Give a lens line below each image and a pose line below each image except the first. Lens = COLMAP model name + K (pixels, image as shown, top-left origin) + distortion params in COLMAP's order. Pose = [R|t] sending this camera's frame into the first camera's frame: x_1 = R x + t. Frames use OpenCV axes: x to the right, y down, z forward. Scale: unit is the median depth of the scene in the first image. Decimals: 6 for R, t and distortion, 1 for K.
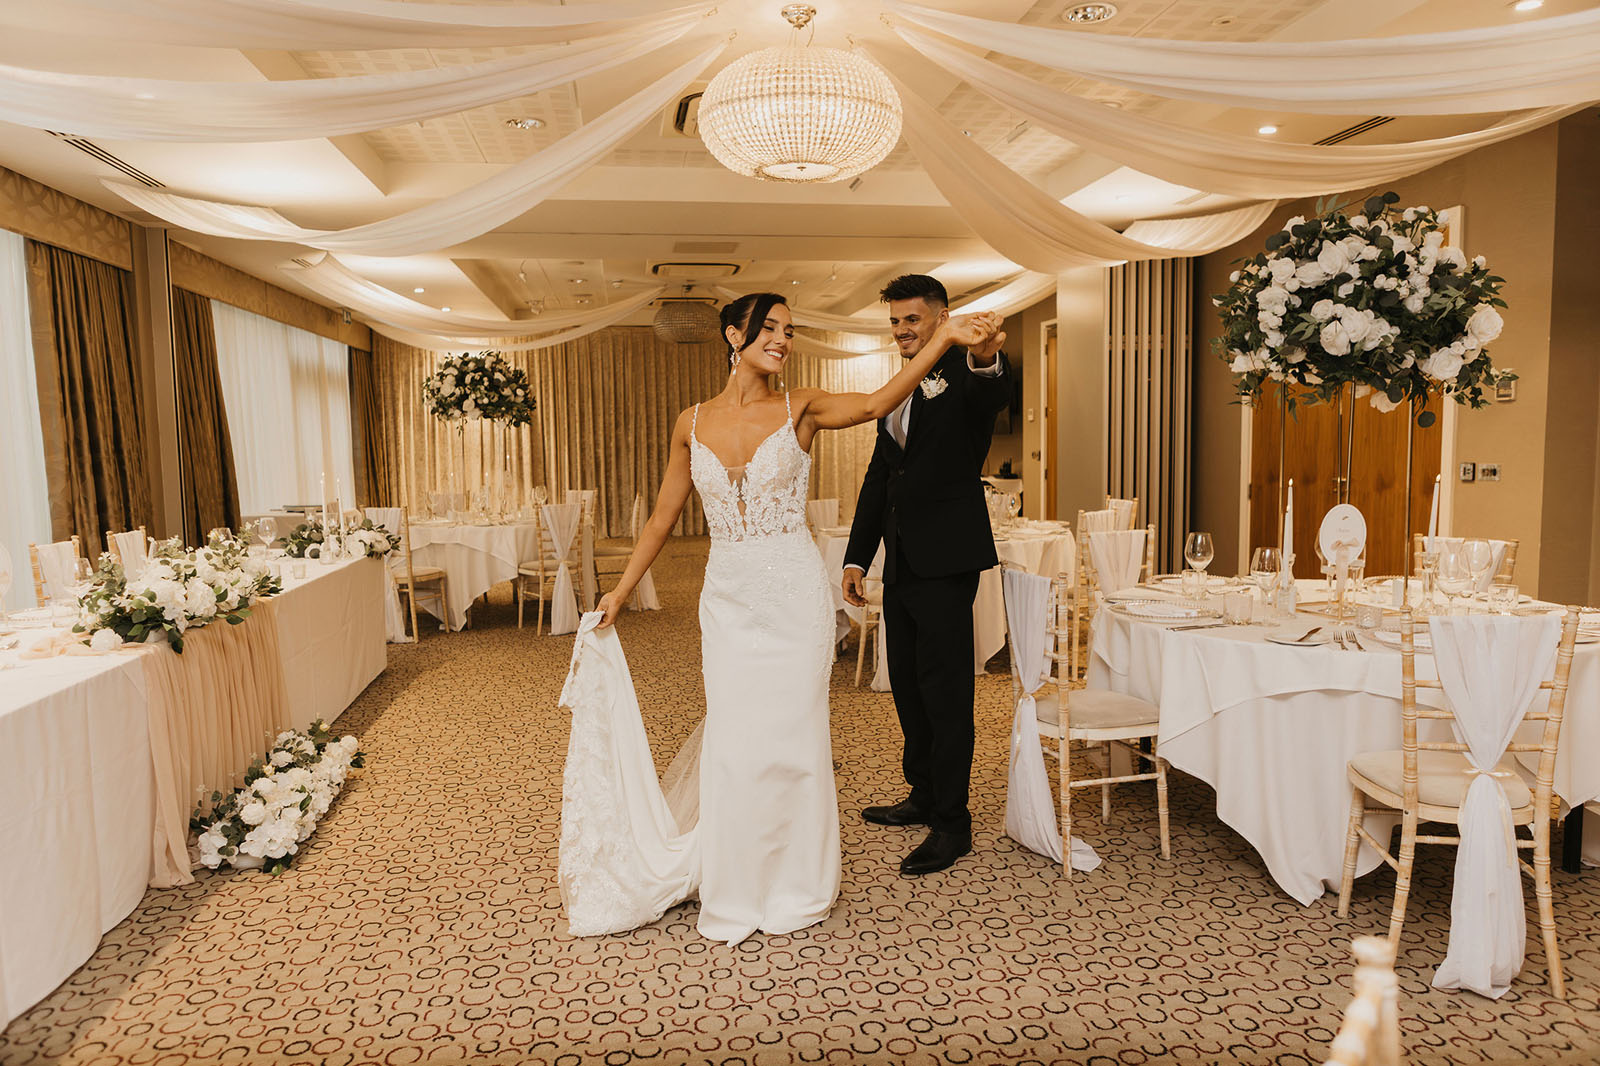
lens RADIAL K [[1199.0, 0, 800.0], [0, 1199.0, 533.0], [0, 0, 1]] dist [-0.029935, -0.001044]
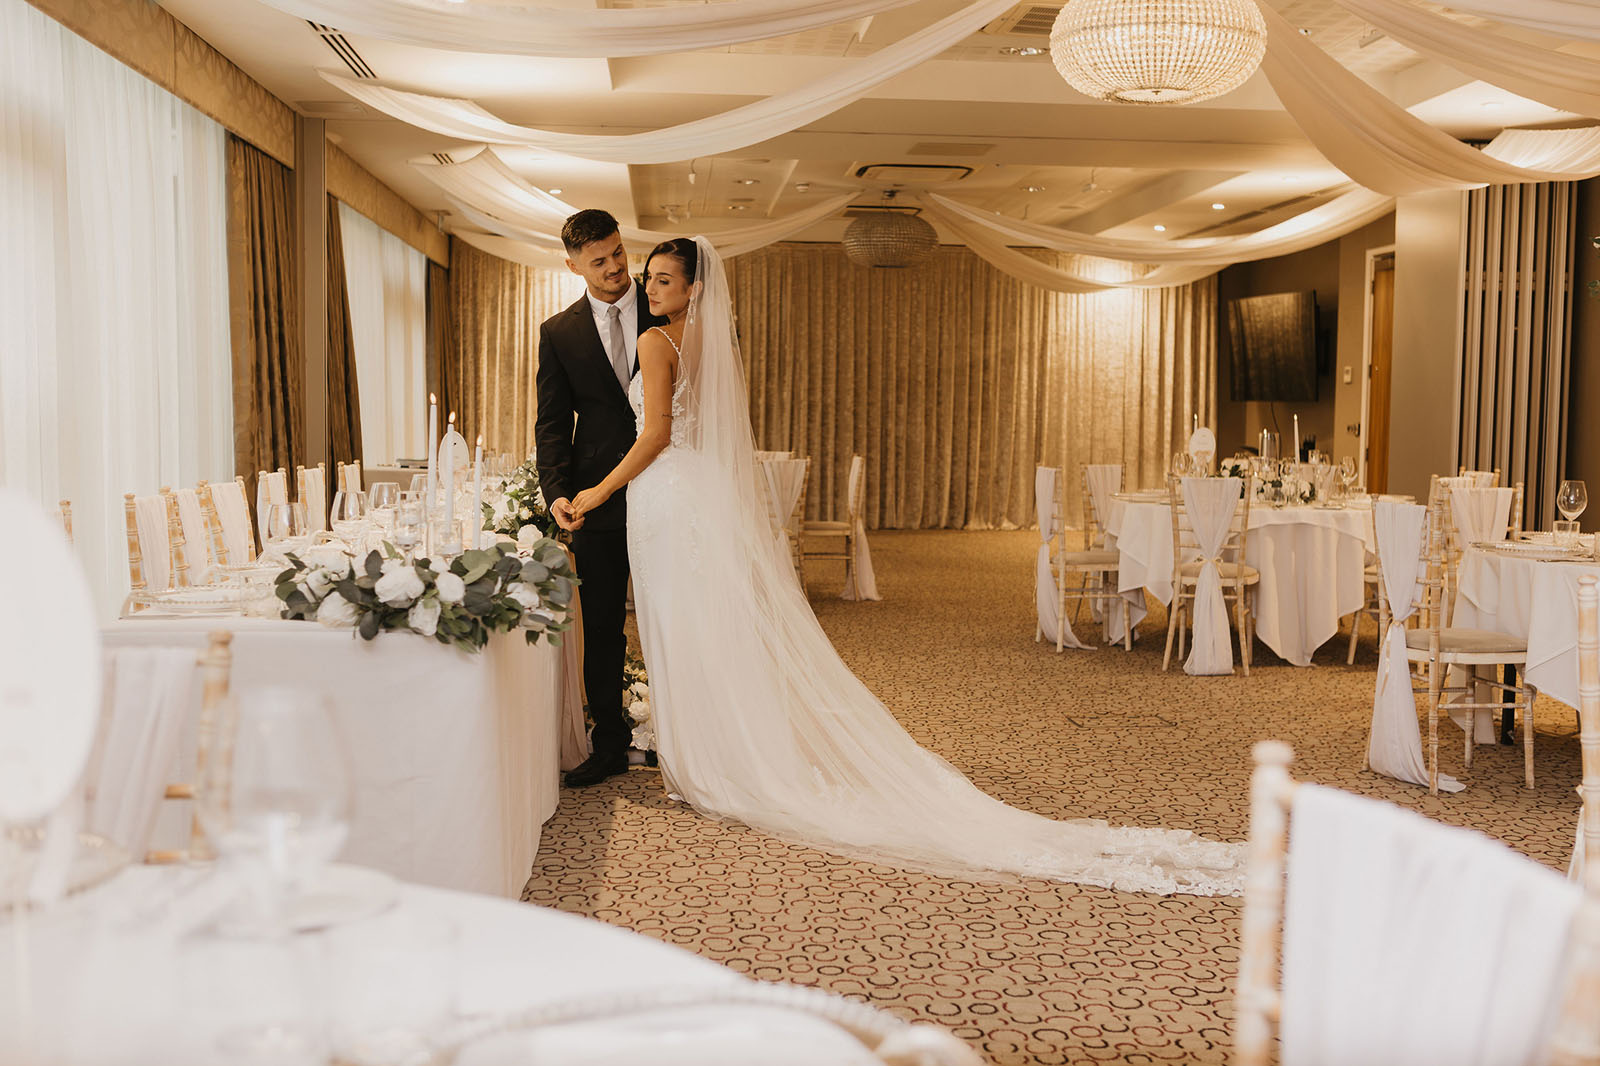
lens RADIAL K [[1862.8, 0, 800.0], [0, 1862.8, 533.0], [0, 0, 1]] dist [-0.025871, -0.005147]
pose [[0.996558, 0.032902, -0.076091, -0.056026], [-0.033994, 0.999336, -0.013098, 0.026715], [0.075610, 0.015639, 0.997015, -0.175210]]
